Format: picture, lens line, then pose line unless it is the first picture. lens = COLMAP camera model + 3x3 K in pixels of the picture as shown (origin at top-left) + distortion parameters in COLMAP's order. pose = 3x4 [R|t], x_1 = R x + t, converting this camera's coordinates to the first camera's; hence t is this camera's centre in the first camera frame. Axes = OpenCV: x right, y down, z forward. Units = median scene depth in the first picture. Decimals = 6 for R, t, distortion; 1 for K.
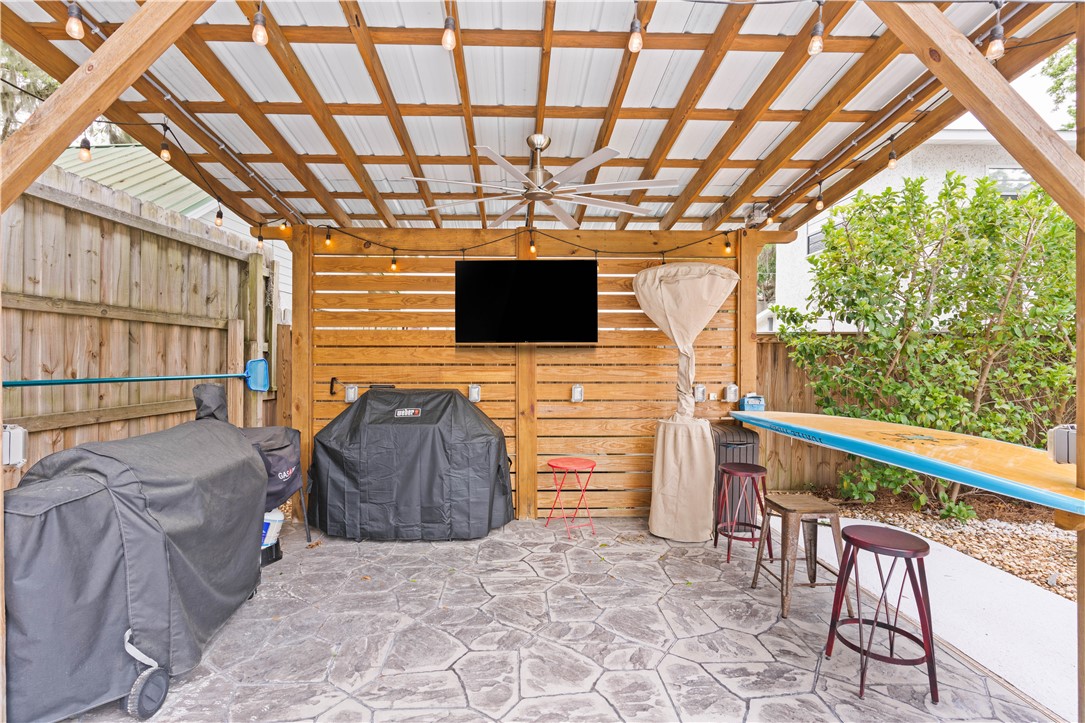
lens RADIAL K [[527.8, 0, 534.2], [0, 527.8, 363.0], [0, 0, 1]] dist [-0.005567, 0.001308]
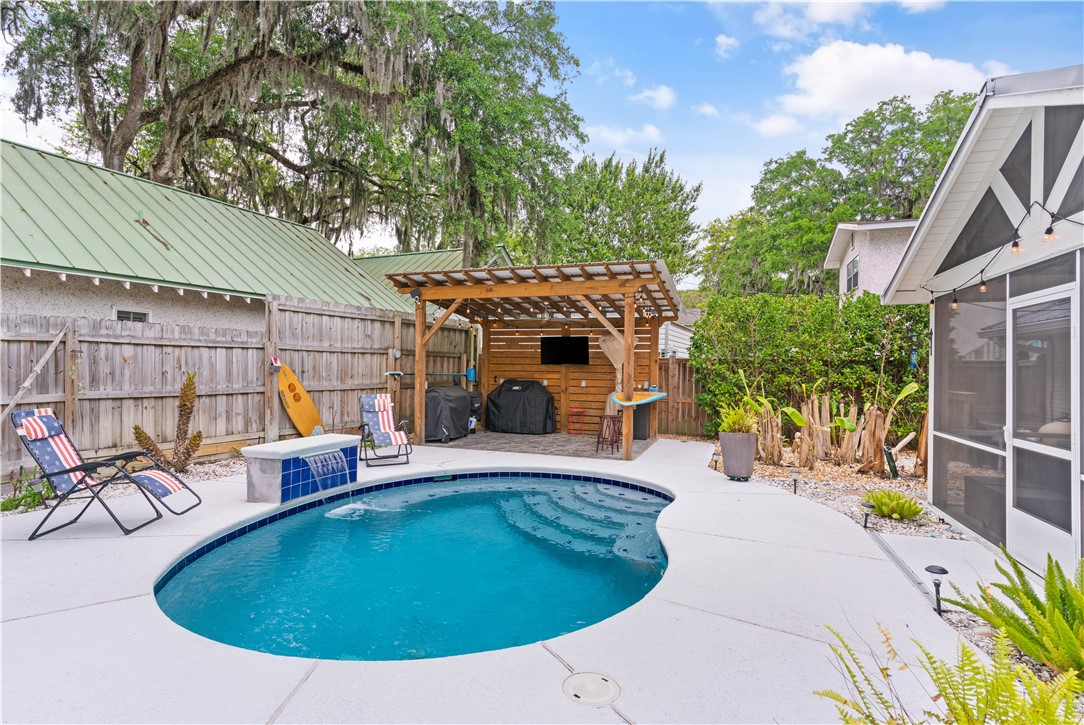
lens RADIAL K [[564.2, 0, 546.0], [0, 564.2, 366.7], [0, 0, 1]] dist [0.001372, 0.000141]
pose [[0.932299, 0.011415, -0.361508, 0.888681], [-0.014305, 0.999884, -0.005320, -0.005775], [0.361405, 0.010131, 0.932354, -1.570228]]
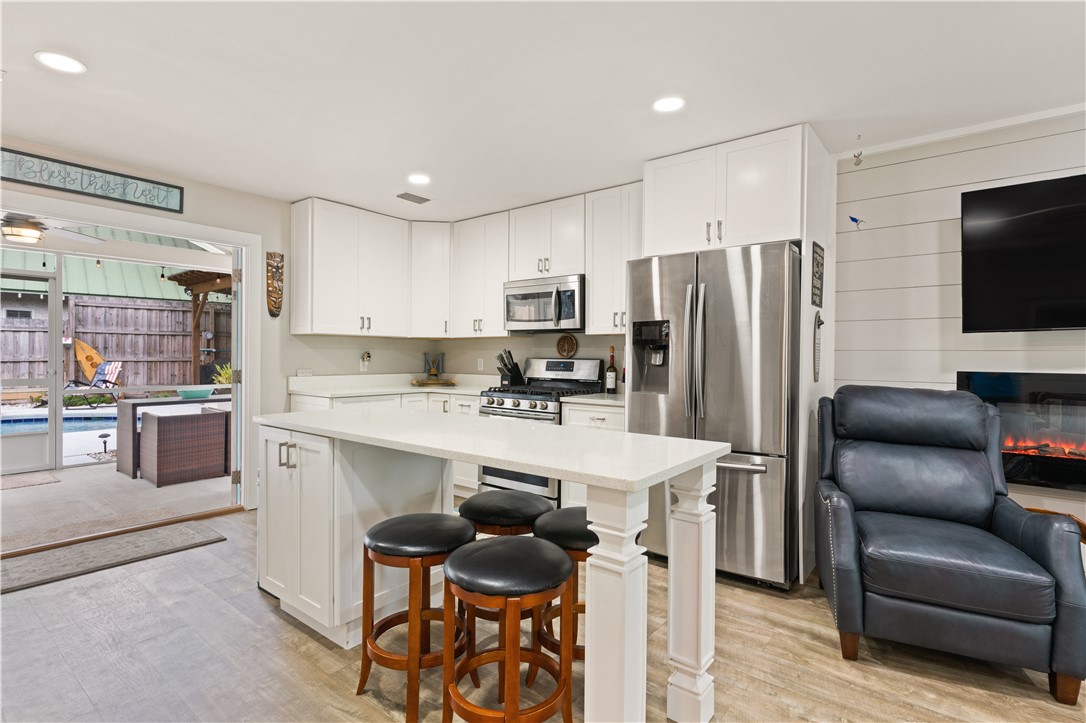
lens RADIAL K [[528.3, 0, 531.8], [0, 528.3, 360.6], [0, 0, 1]] dist [-0.005567, 0.001308]
pose [[0.743142, 0.009826, -0.669062, 2.870903], [-0.007863, 0.999951, 0.005952, 0.047606], [0.669088, 0.000837, 0.743183, -0.532379]]
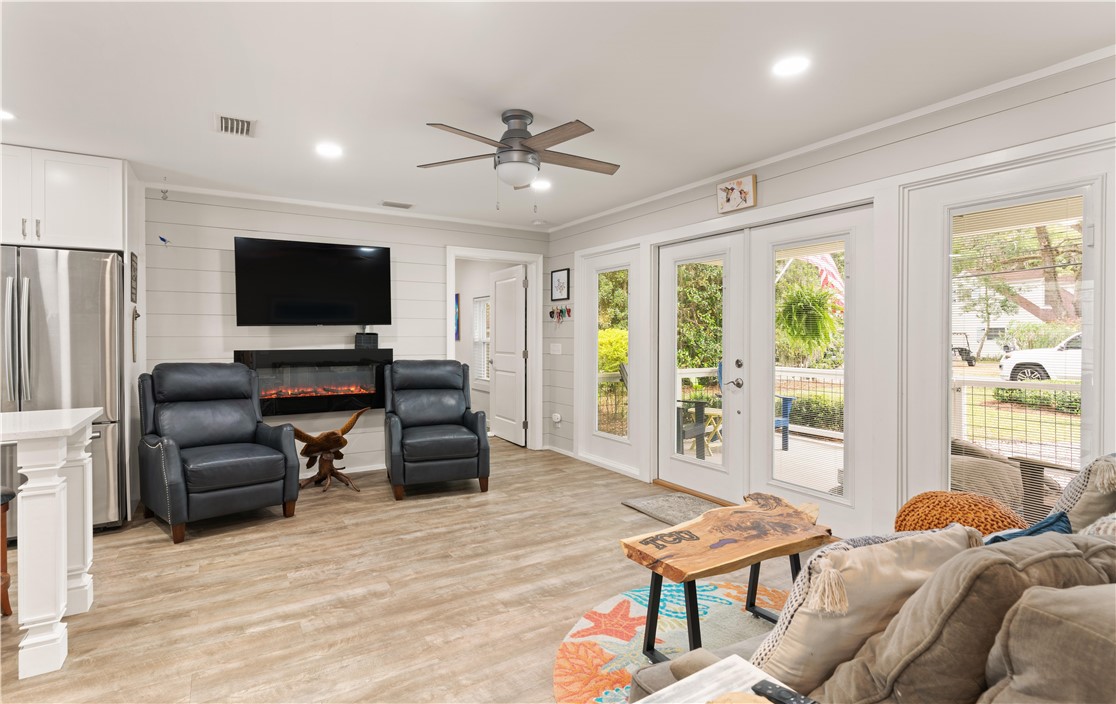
lens RADIAL K [[542.7, 0, 532.4], [0, 542.7, 341.6], [0, 0, 1]] dist [0.012529, 0.000842]
pose [[0.892420, -0.007808, 0.451138, 2.865675], [0.003628, 0.999942, 0.010129, 0.035610], [-0.451191, -0.007402, 0.892397, -0.873710]]
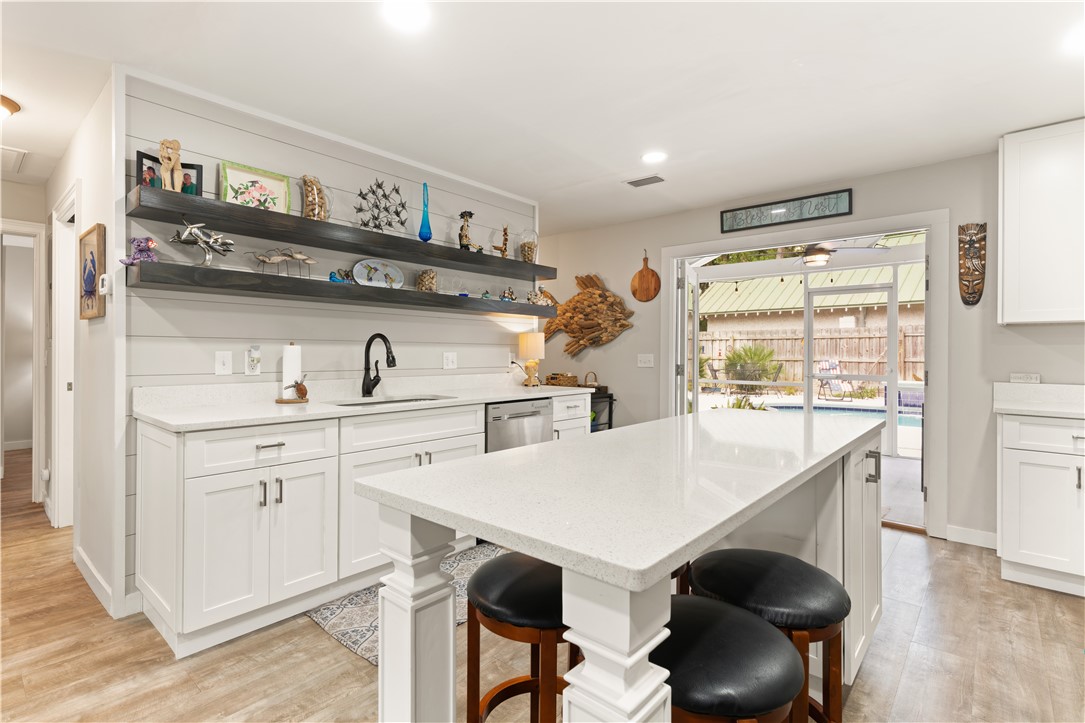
lens RADIAL K [[527.8, 0, 535.1], [0, 527.8, 347.4], [0, 0, 1]] dist [-0.005567, 0.001308]
pose [[-0.704796, -0.012783, -0.709295, 2.857891], [-0.008441, 0.999918, -0.009633, 0.050985], [0.709360, -0.000802, -0.704846, -0.058607]]
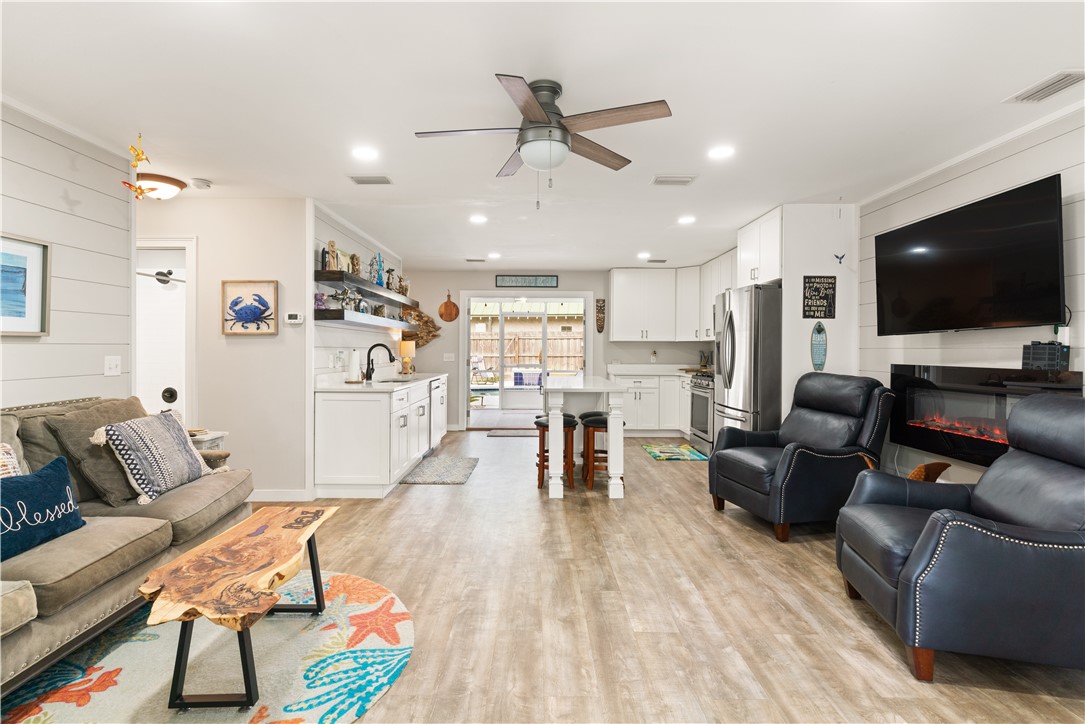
lens RADIAL K [[527.8, 0, 544.9], [0, 527.8, 351.4], [0, 0, 1]] dist [-0.005567, 0.001308]
pose [[-0.046100, -0.000080, -0.998937, 3.694207], [-0.006692, 0.999978, 0.000229, 0.043804], [0.998914, 0.006695, -0.046099, -0.248276]]
